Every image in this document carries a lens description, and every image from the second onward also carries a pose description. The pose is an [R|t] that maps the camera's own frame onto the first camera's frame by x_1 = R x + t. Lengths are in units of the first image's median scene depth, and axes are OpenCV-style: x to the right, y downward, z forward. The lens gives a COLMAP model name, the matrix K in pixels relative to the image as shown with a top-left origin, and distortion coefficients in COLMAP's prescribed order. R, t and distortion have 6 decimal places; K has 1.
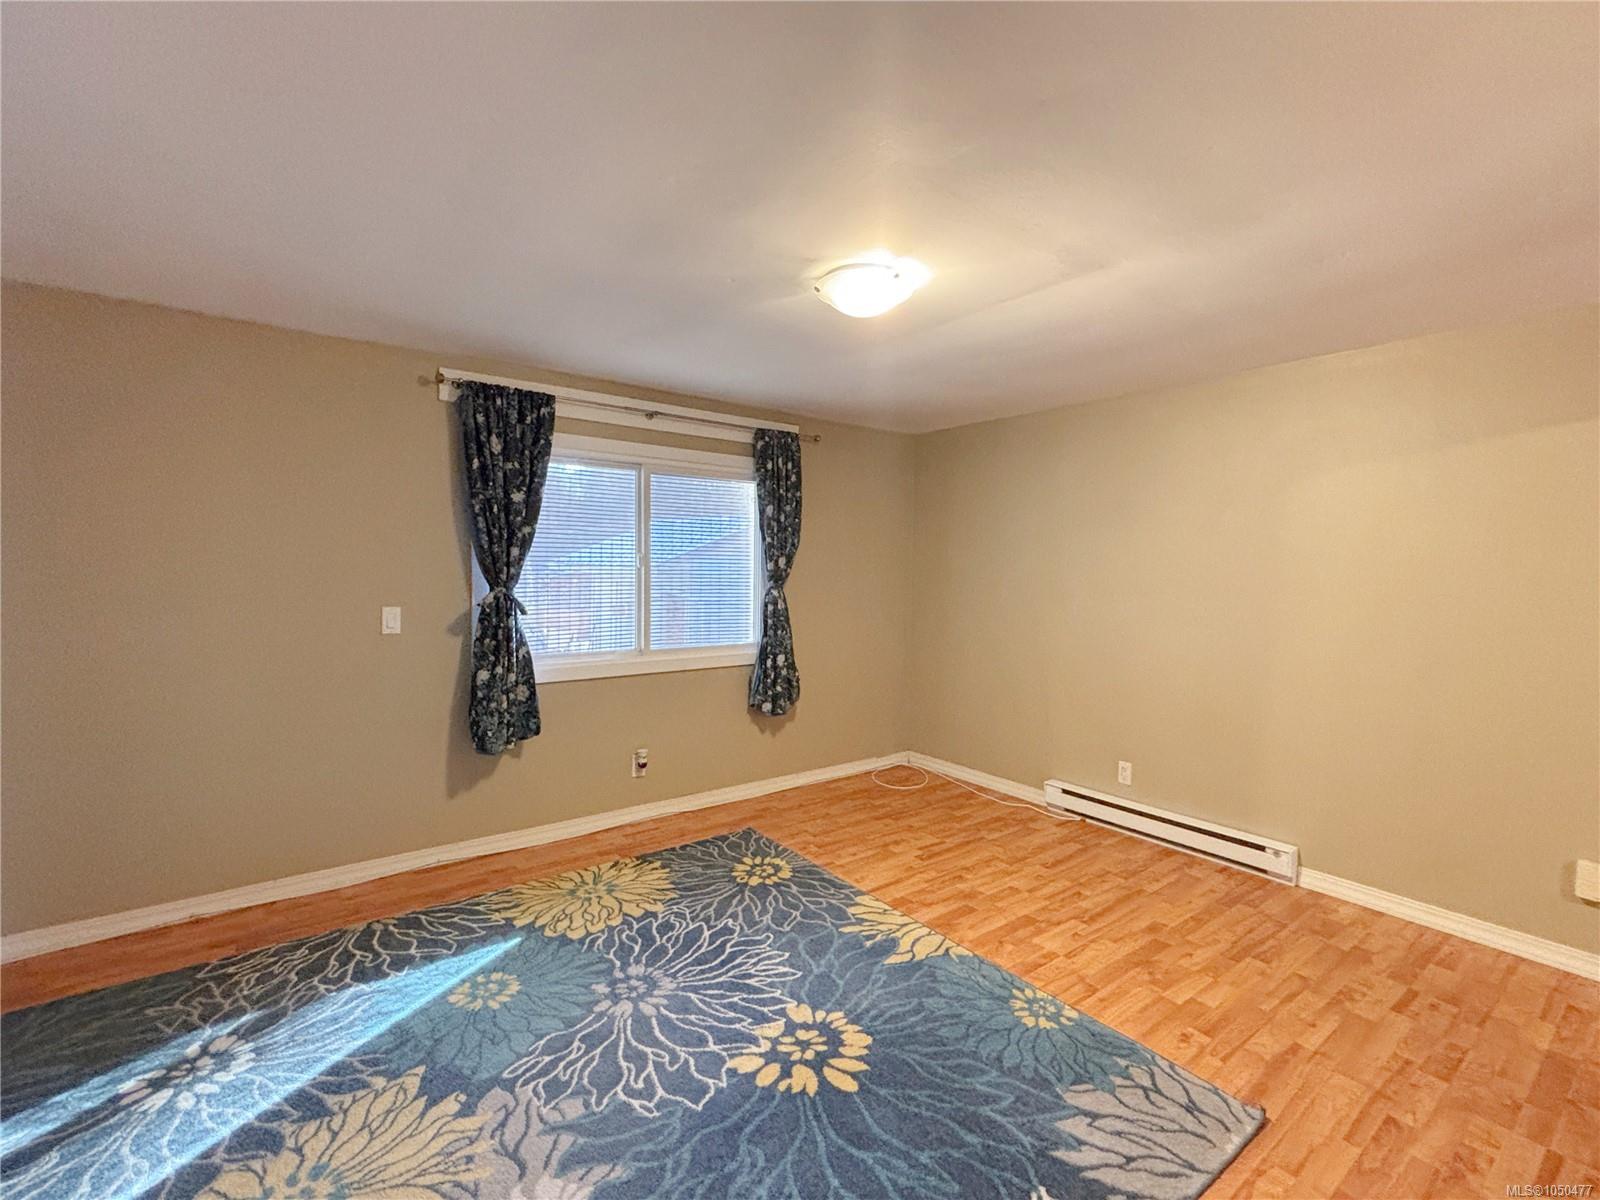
lens RADIAL K [[715.5, 0, 800.0], [0, 715.5, 600.0], [0, 0, 1]] dist [0.000497, 0.000624]
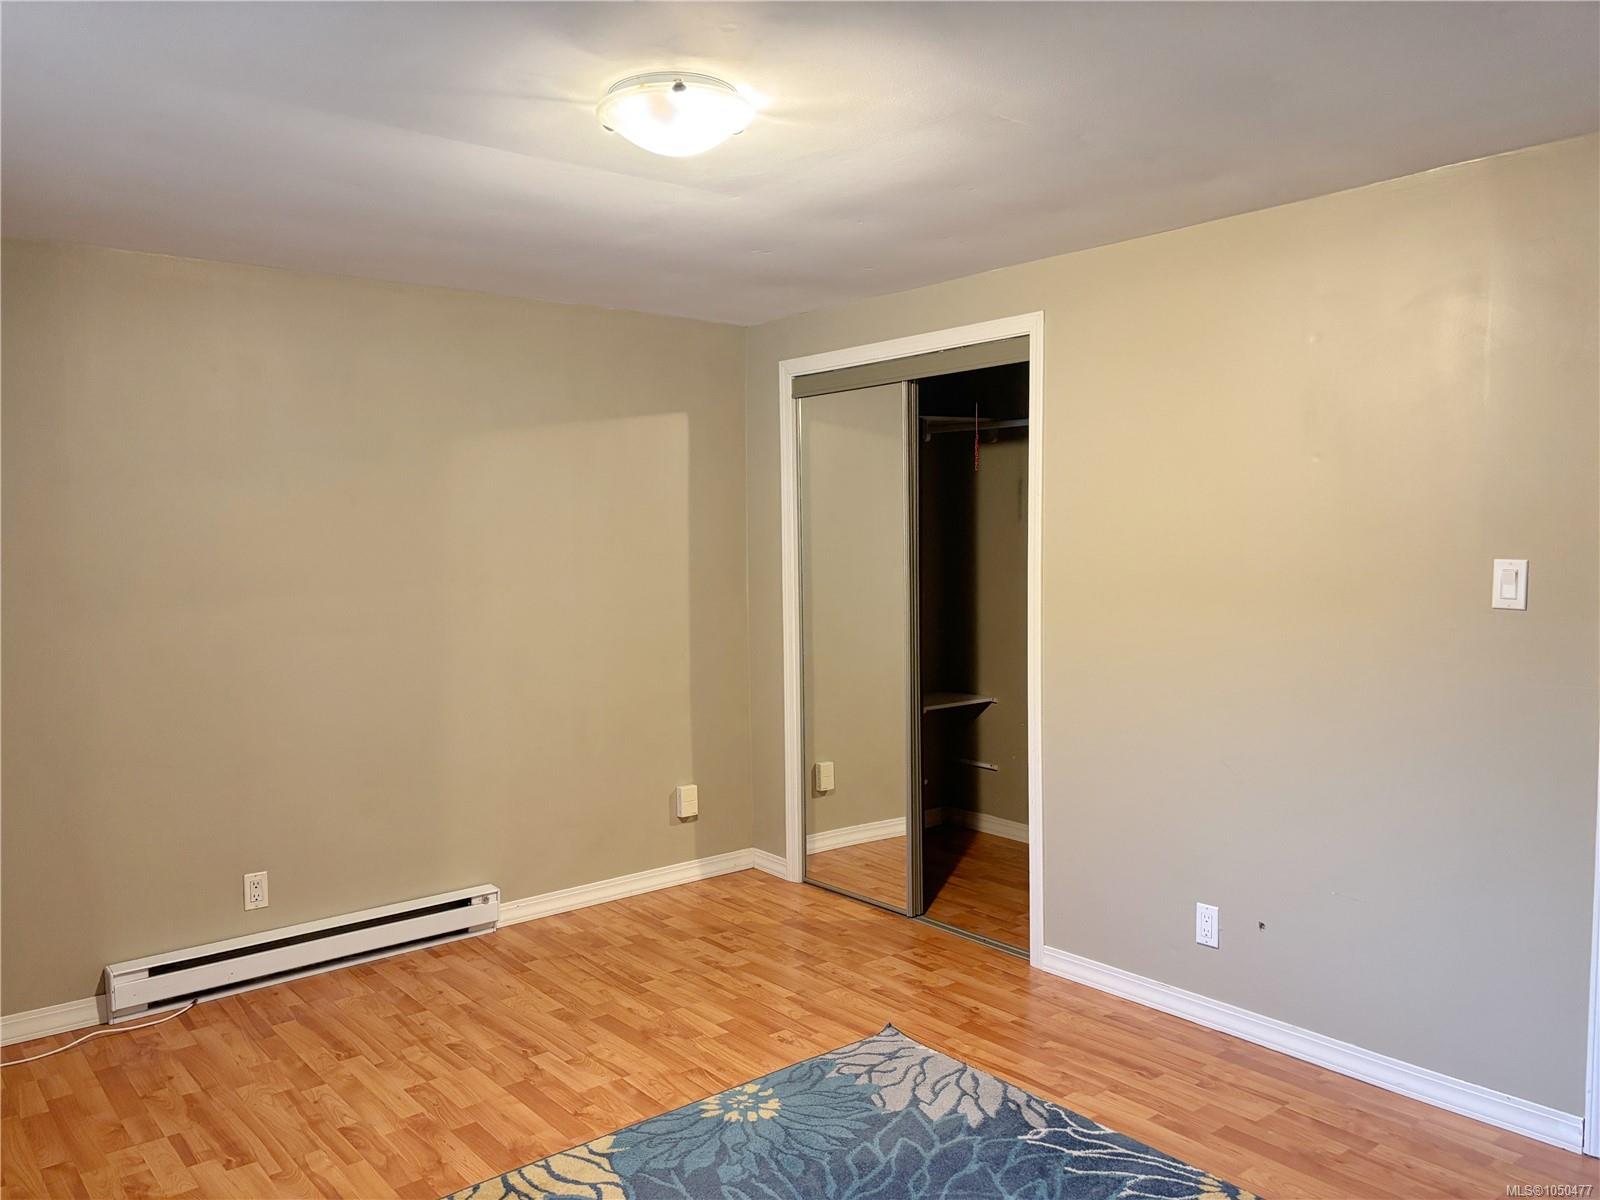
lens RADIAL K [[1206.3, 0, 800.0], [0, 1206.3, 600.0], [0, 0, 1]] dist [0.007674, 0.003900]
pose [[-0.043030, -0.068382, 0.996731, -1.002950], [0.064907, 0.995356, 0.071090, -0.083669], [-0.996963, 0.067754, -0.038391, 0.978819]]
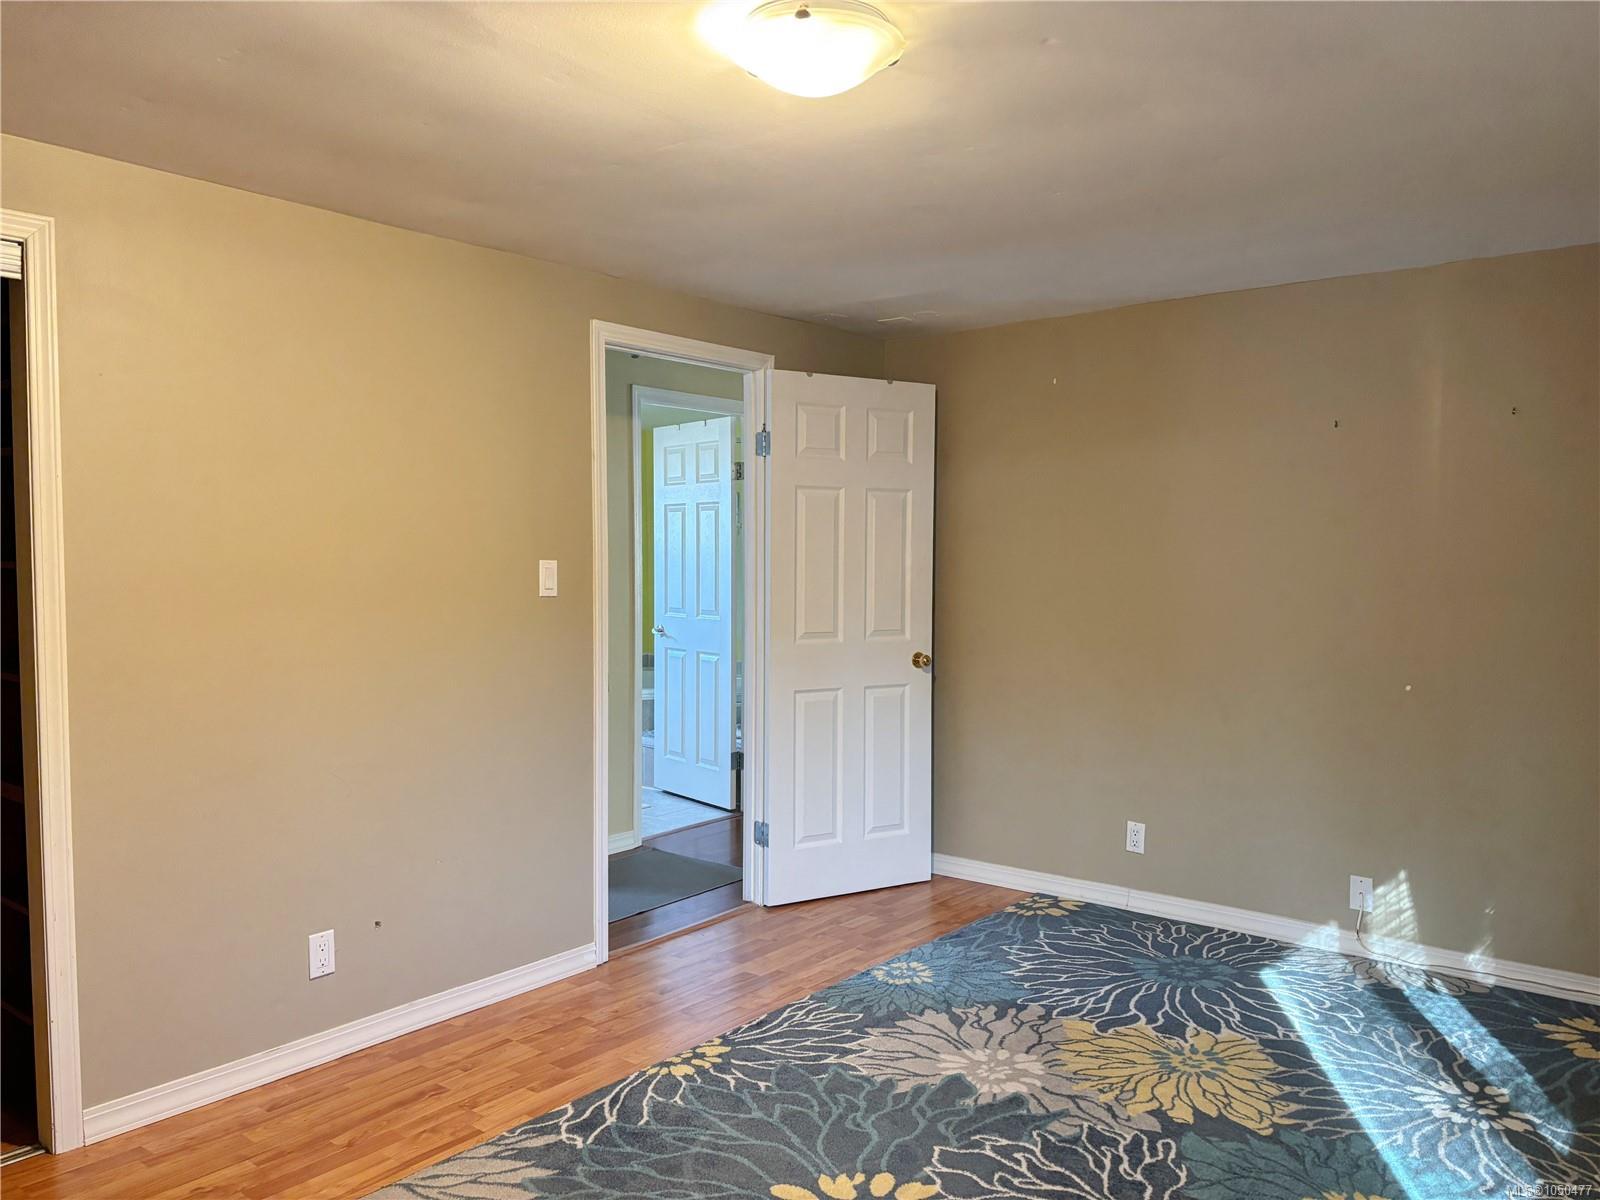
lens RADIAL K [[1202.3, 0, 800.0], [0, 1202.3, 600.0], [0, 0, 1]] dist [0.127894, -0.165921]
pose [[-0.972155, -0.003779, -0.234308, 0.326914], [-0.025470, 0.995650, 0.089619, -0.096400], [0.232950, 0.093092, -0.968023, 1.987486]]
